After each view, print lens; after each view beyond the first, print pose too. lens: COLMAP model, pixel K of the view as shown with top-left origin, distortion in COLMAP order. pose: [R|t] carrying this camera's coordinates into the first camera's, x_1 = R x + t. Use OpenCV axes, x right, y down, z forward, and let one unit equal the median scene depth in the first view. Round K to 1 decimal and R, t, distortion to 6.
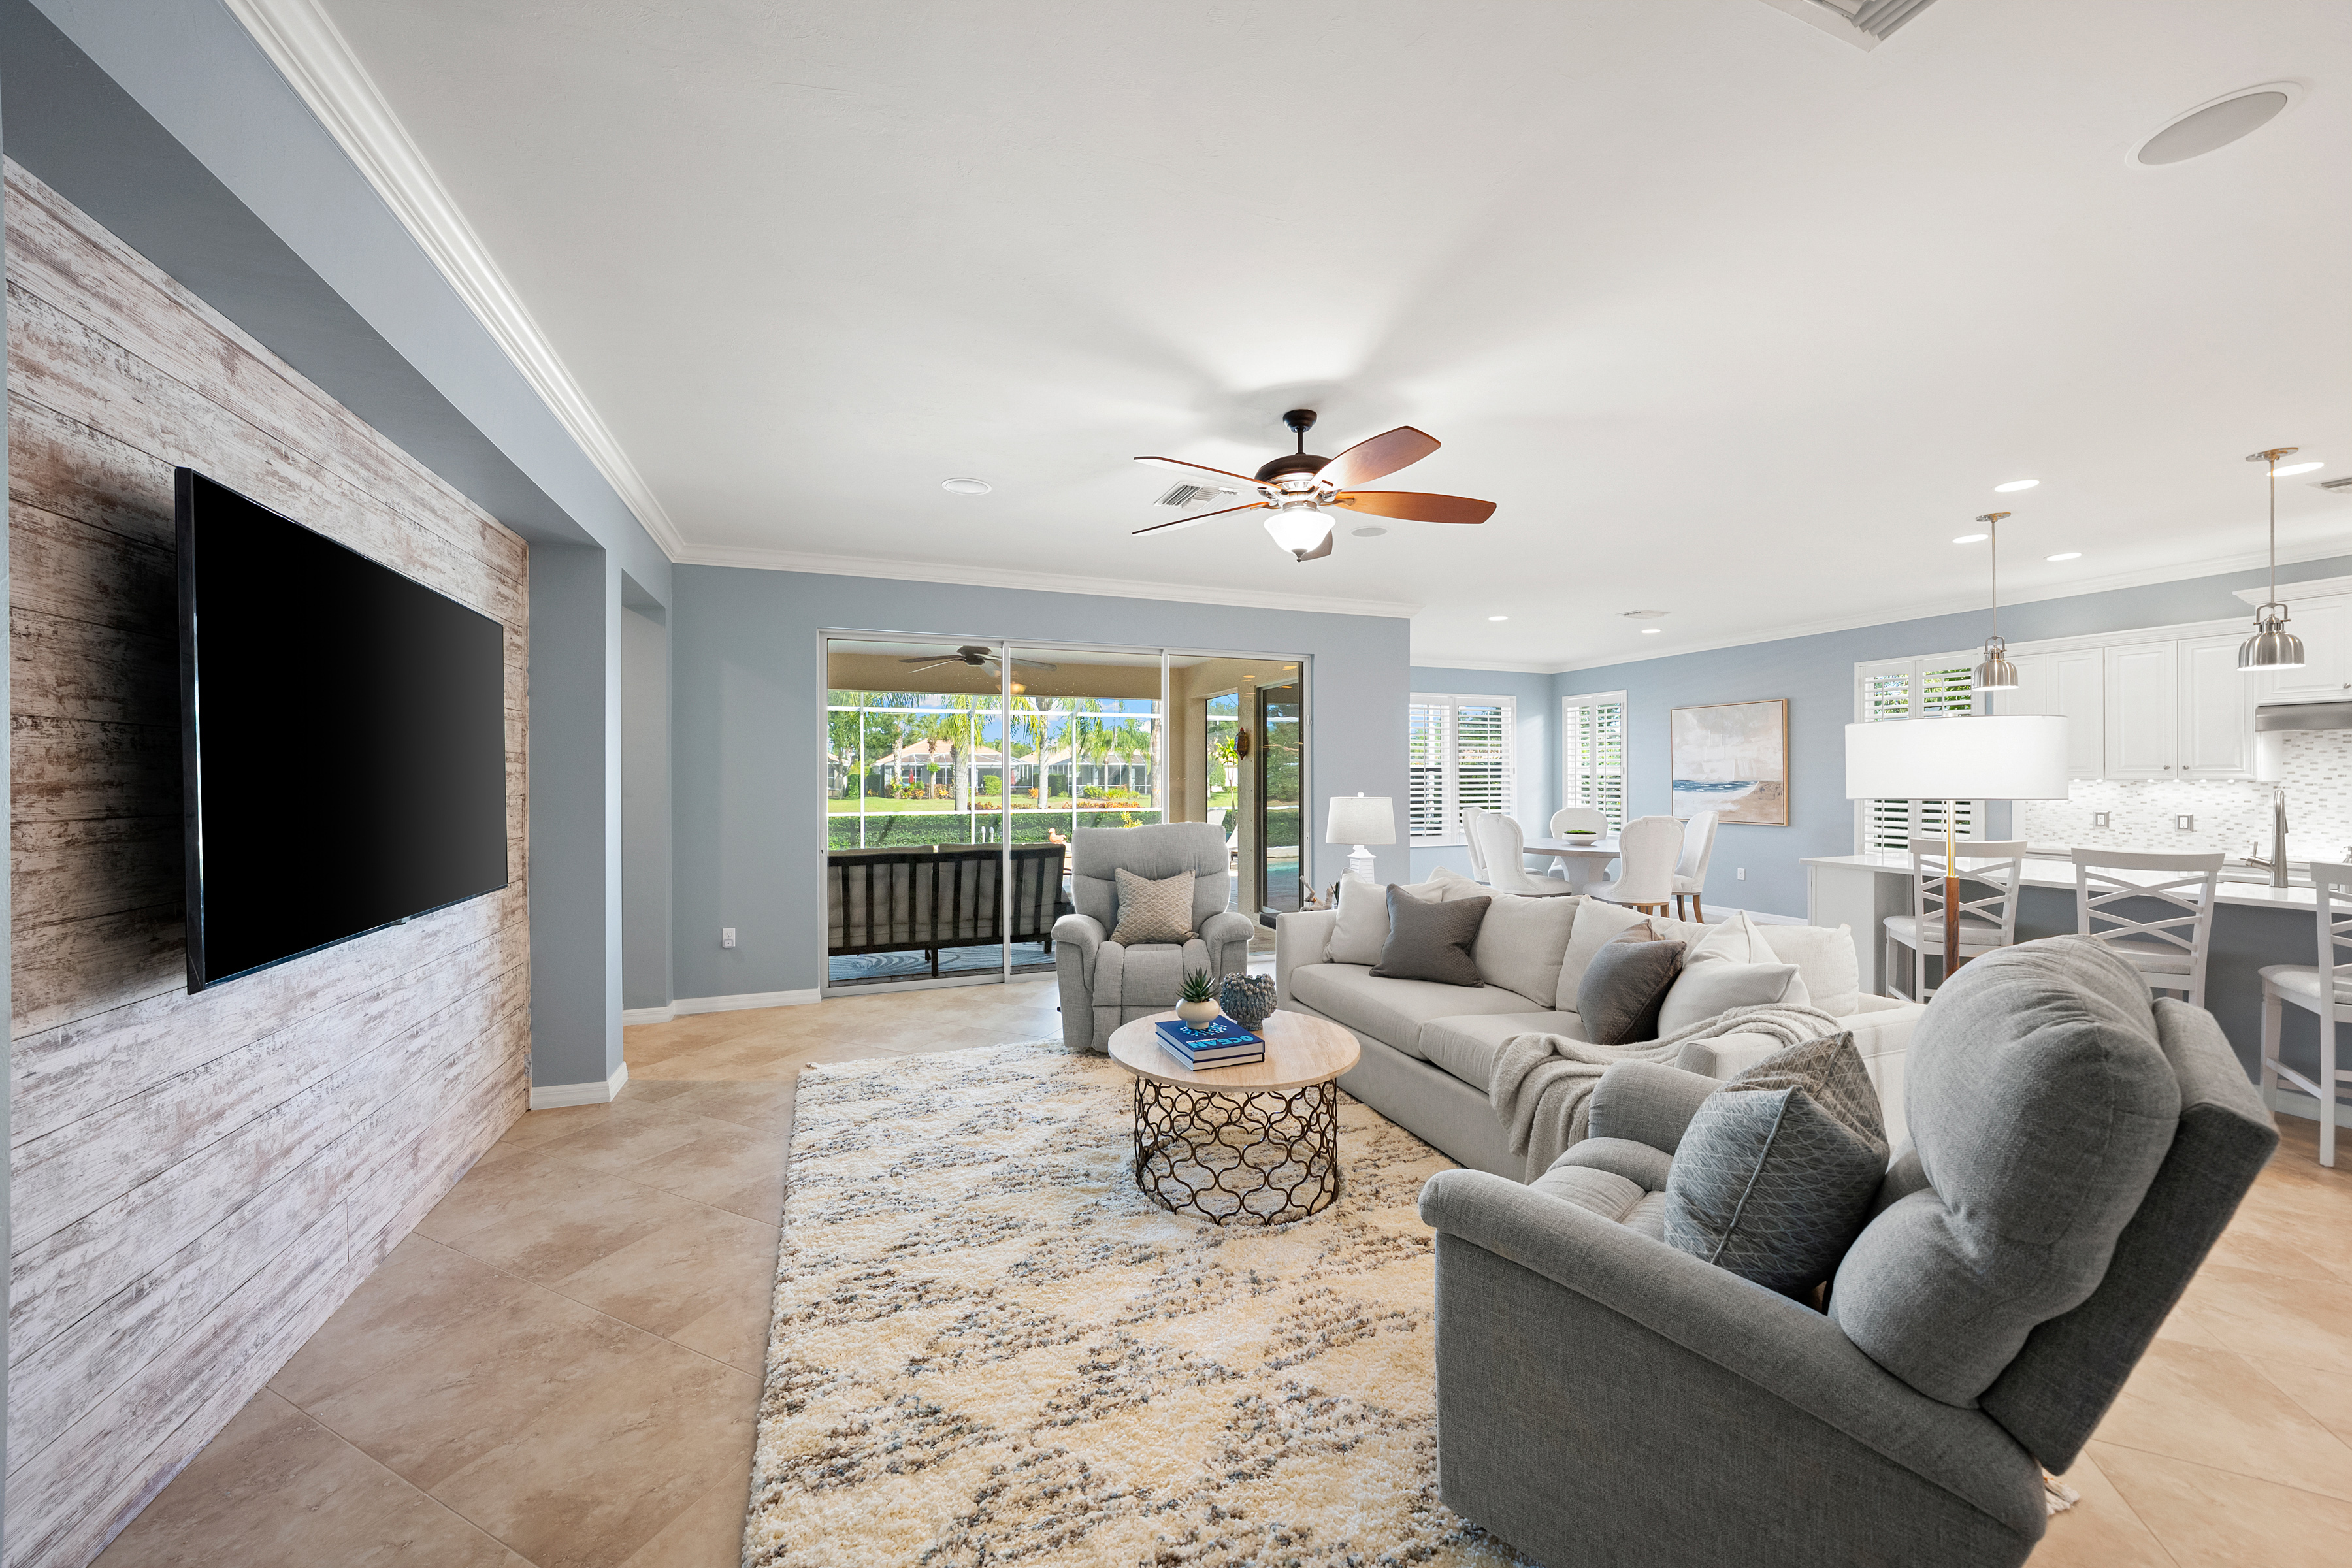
lens RADIAL K [[858.7, 0, 1167.4], [0, 858.7, 780.2], [0, 0, 1]] dist [-0.015019, 0.002453]
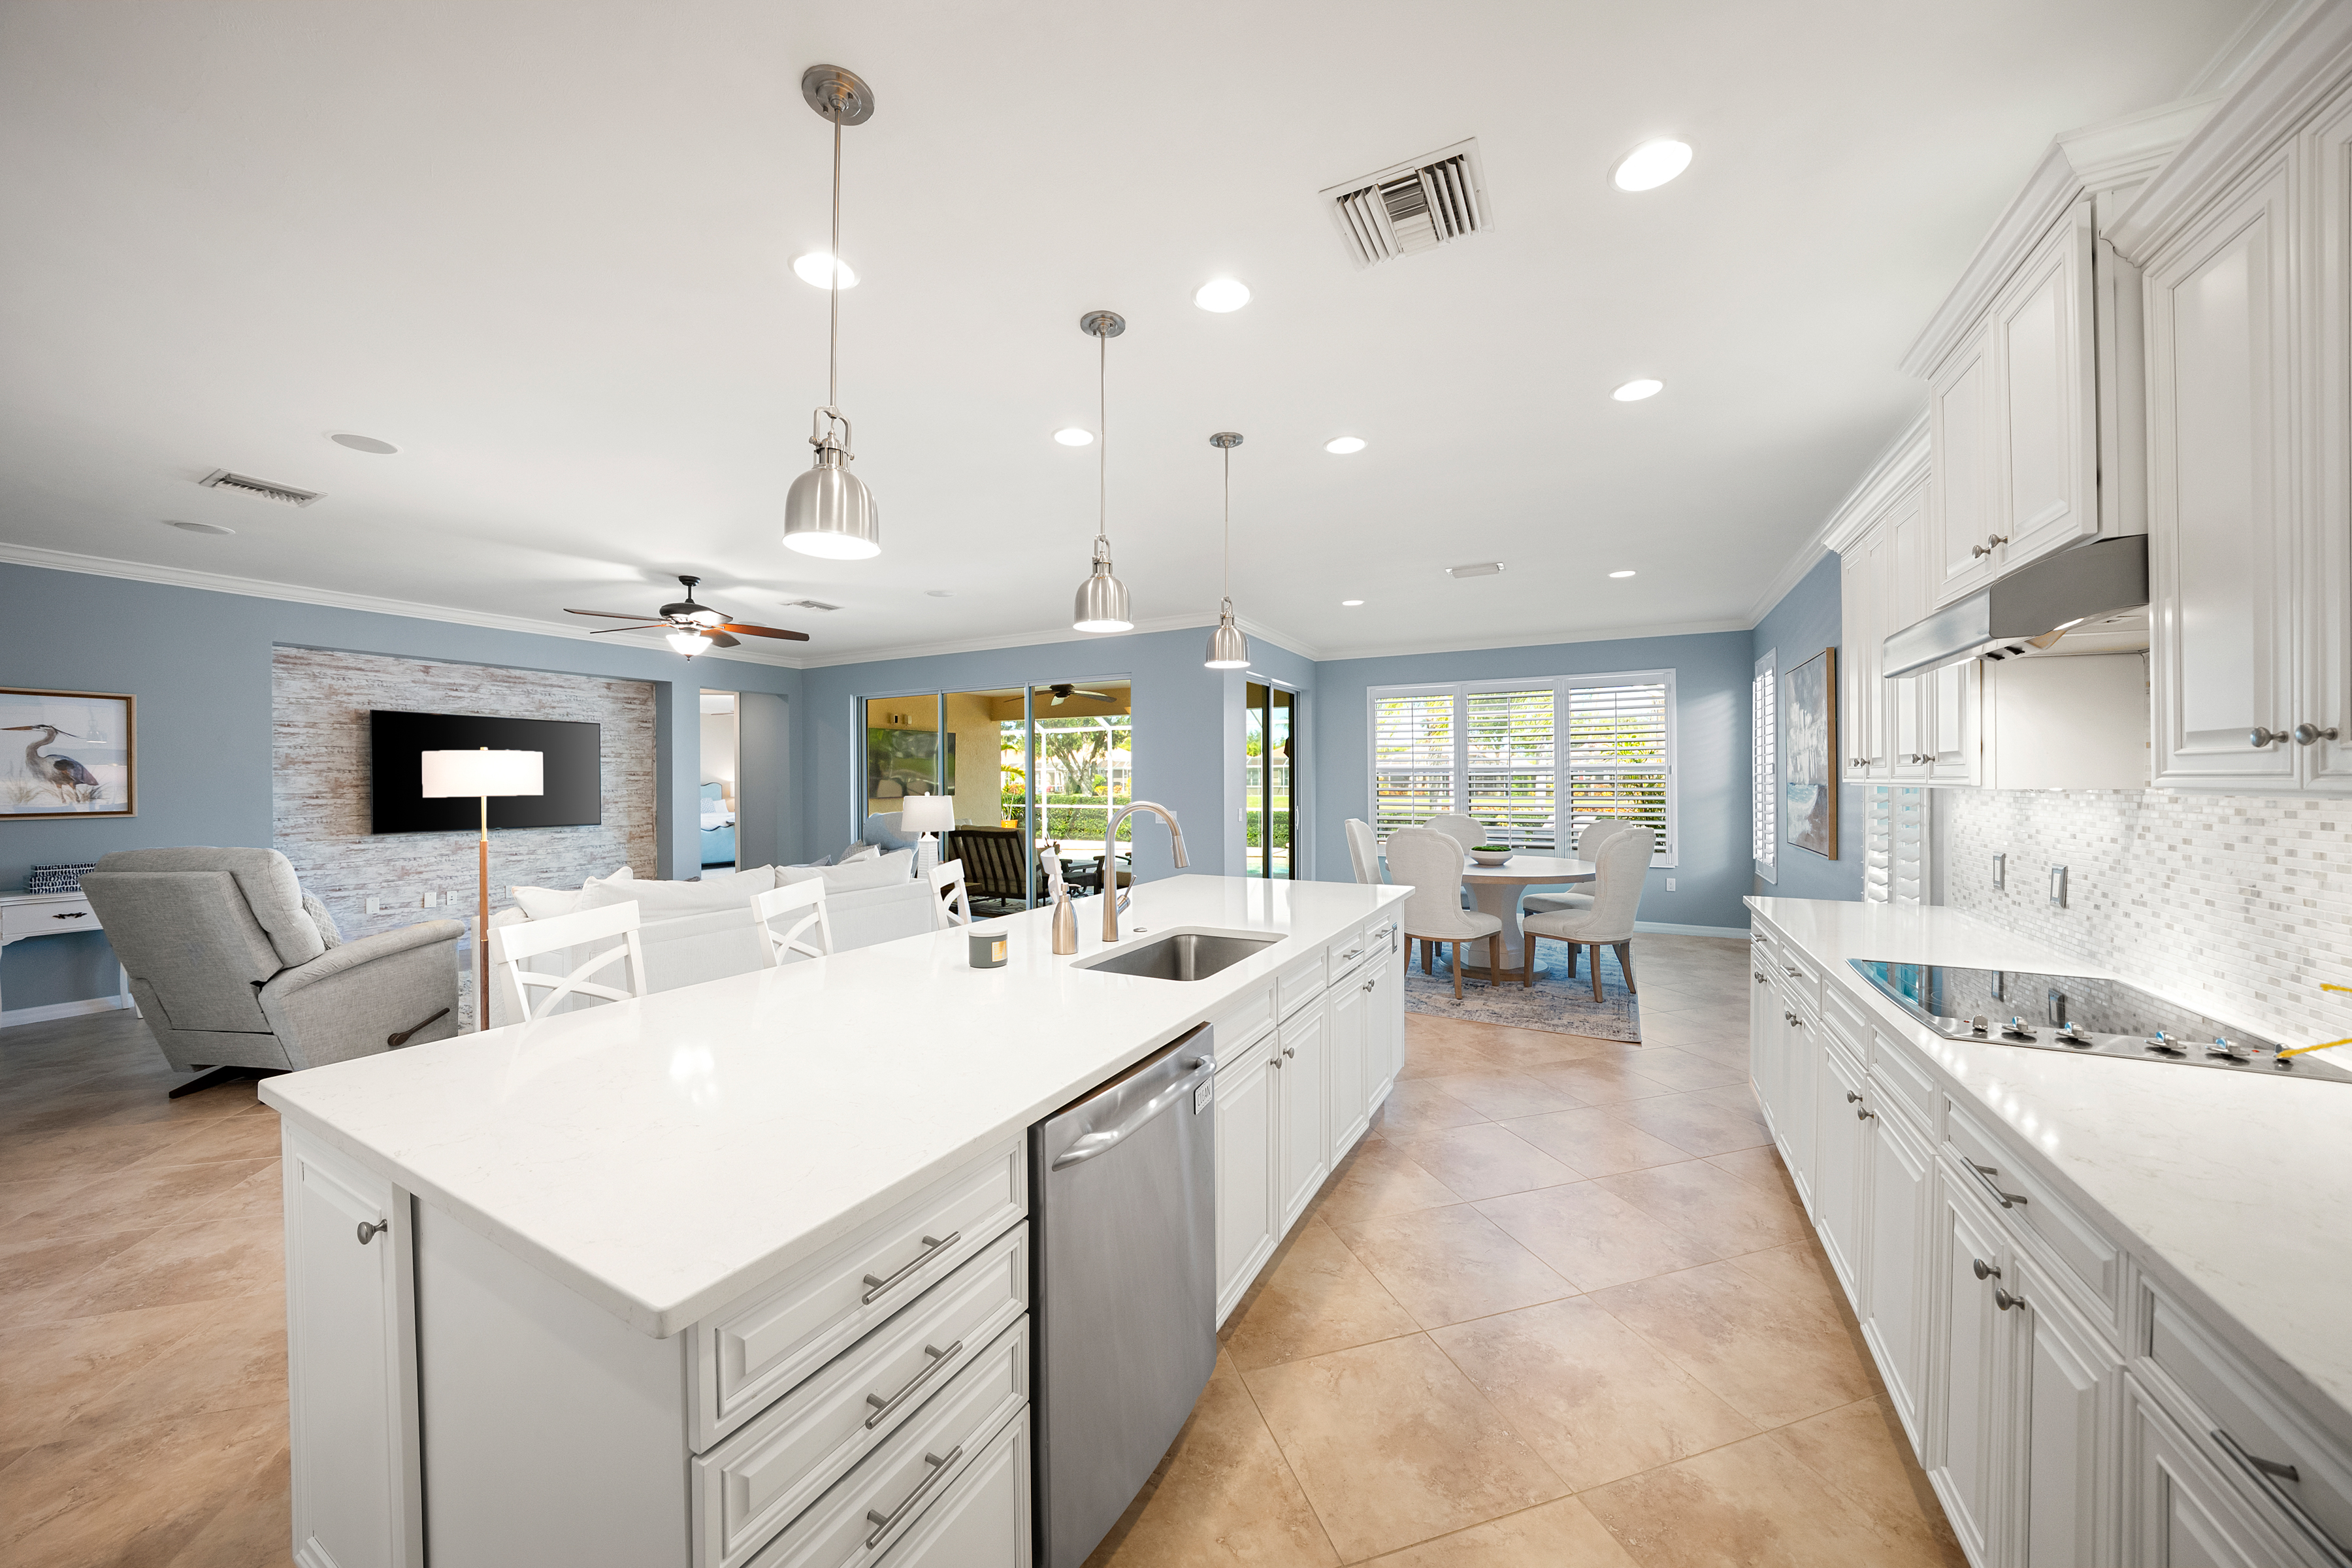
lens RADIAL K [[825.5, 0, 1156.3], [0, 825.5, 785.6], [0, 0, 1]] dist [-0.021815, -0.000186]
pose [[0.647373, 0.004251, -0.762162, 2.136378], [0.000946, 0.999979, 0.006381, -0.006897], [0.762173, -0.004852, 0.647355, 0.660743]]
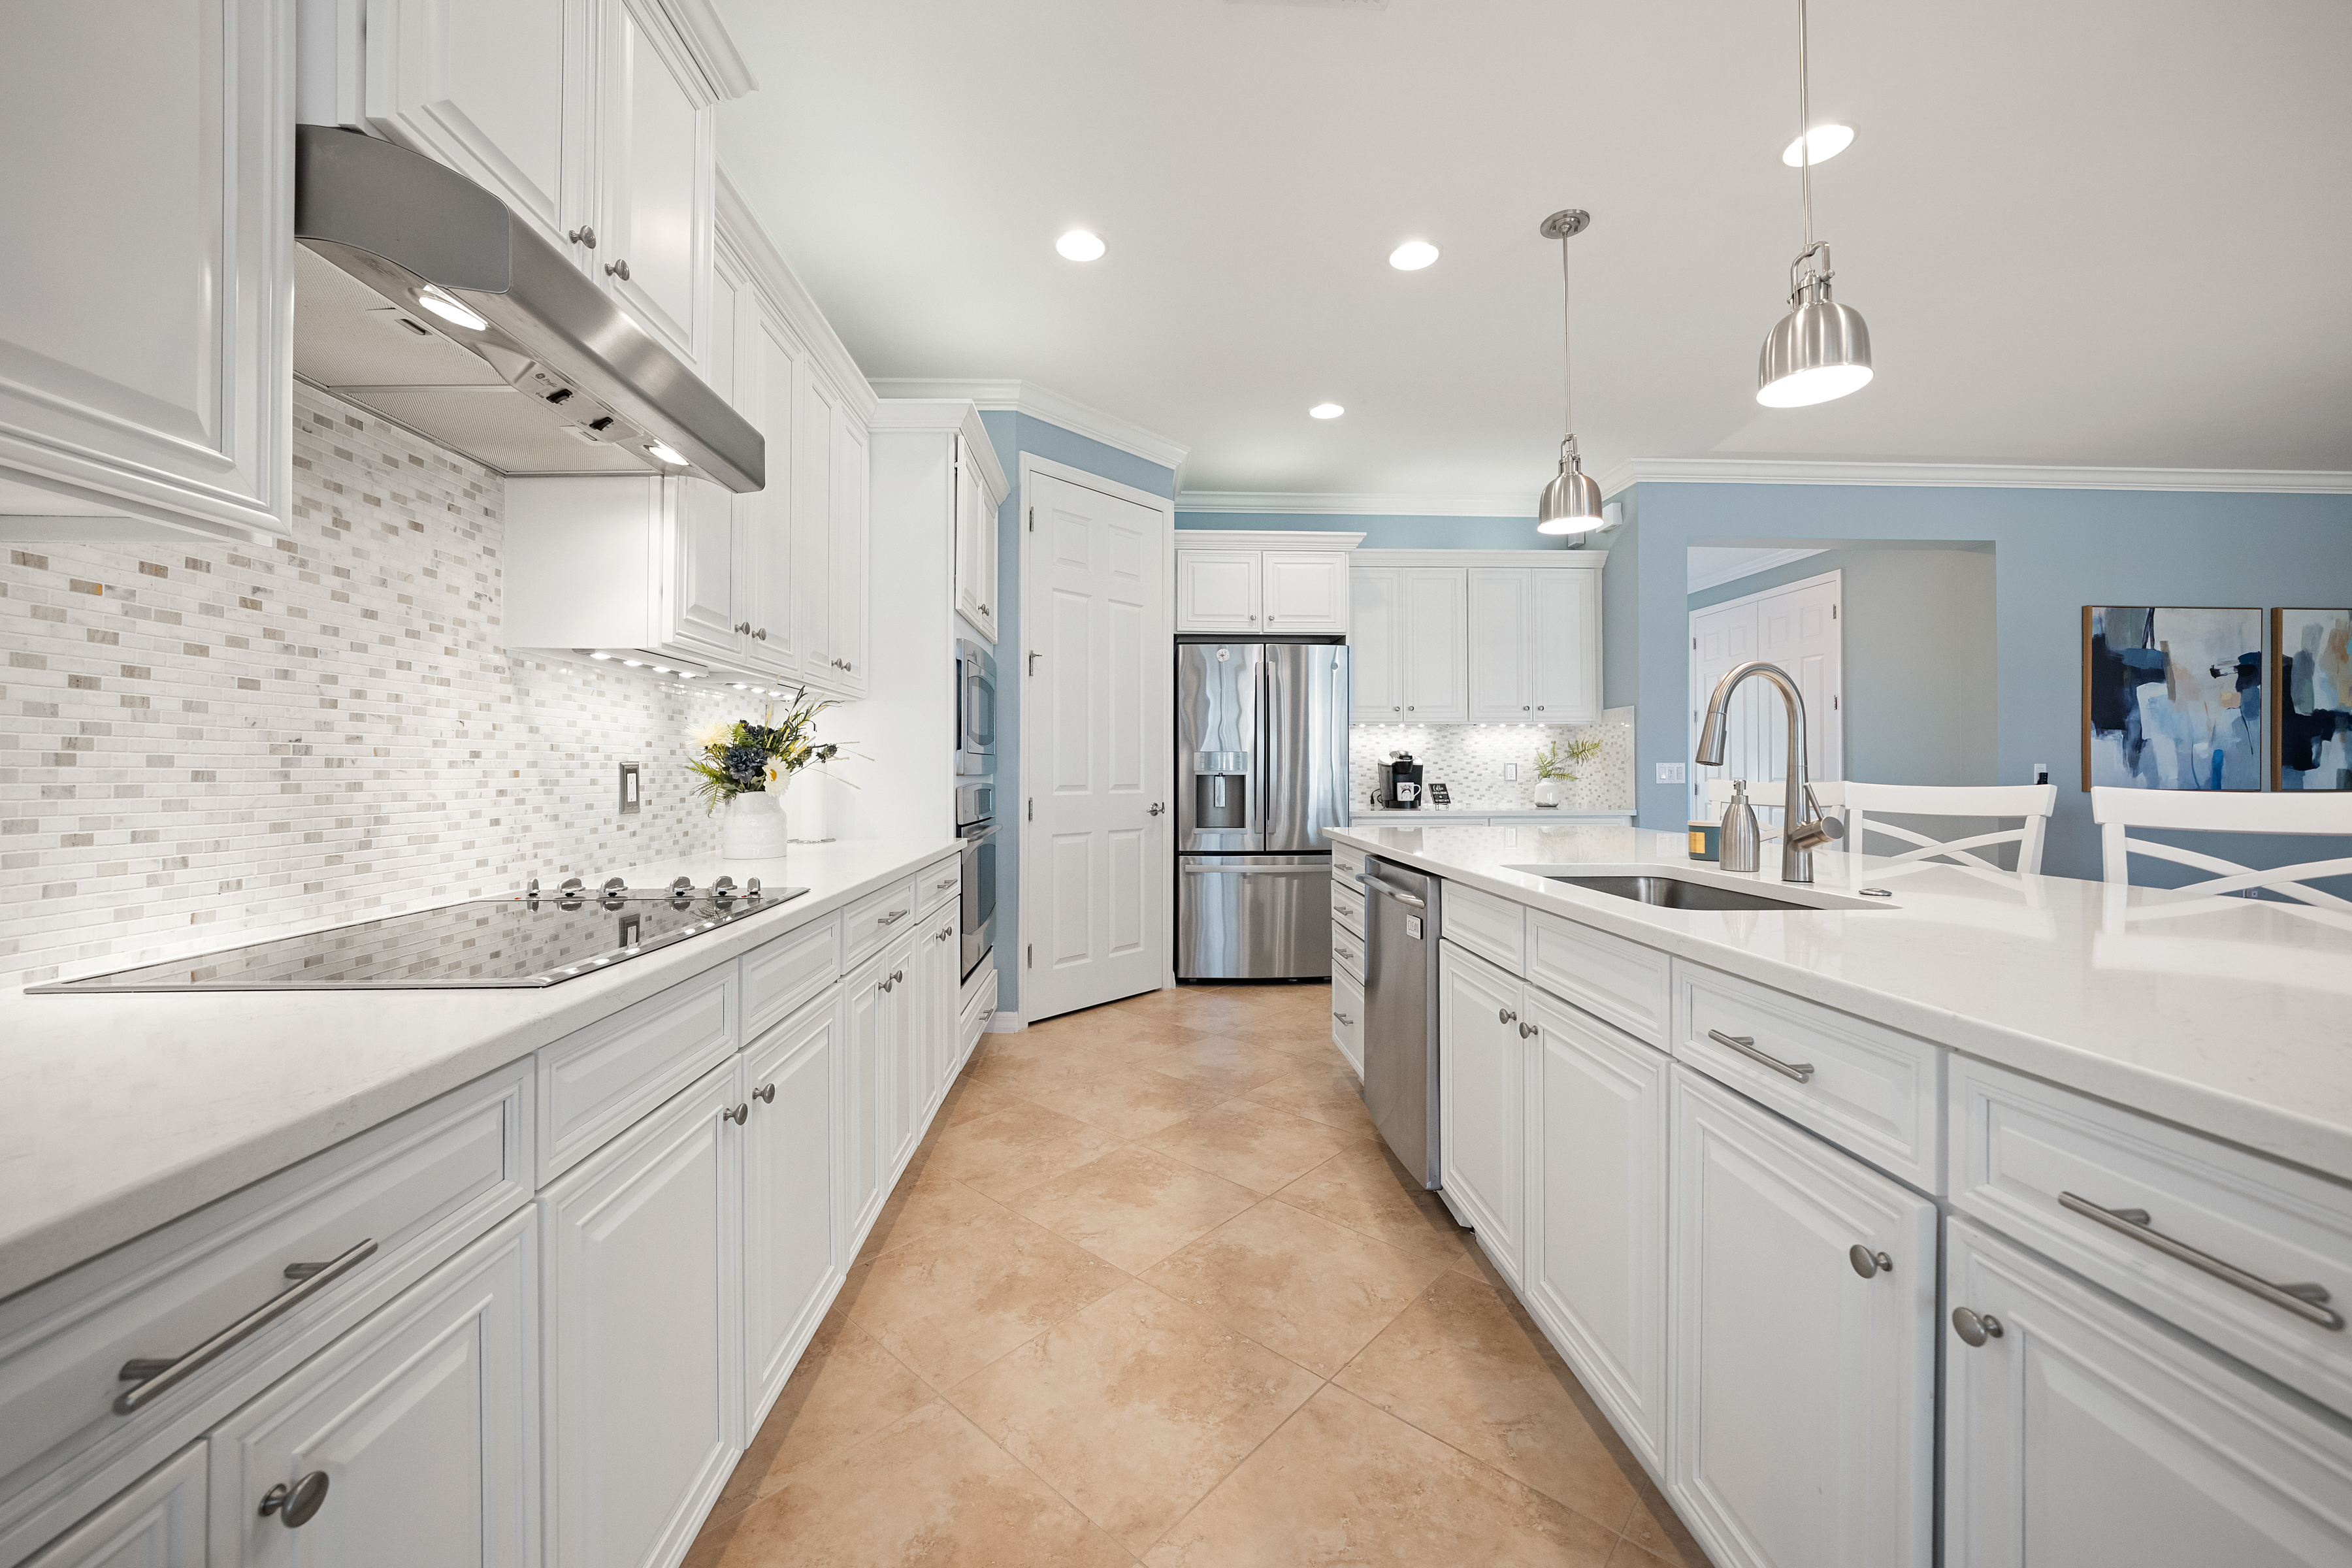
lens RADIAL K [[858.7, 0, 1159.1], [0, 858.7, 766.2], [0, 0, 1]] dist [-0.015019, 0.002453]
pose [[-0.945246, 0.003122, 0.326345, 1.705638], [0.003705, 0.999992, 0.001165, 0.074039], [-0.326339, 0.002310, -0.945250, 1.756820]]
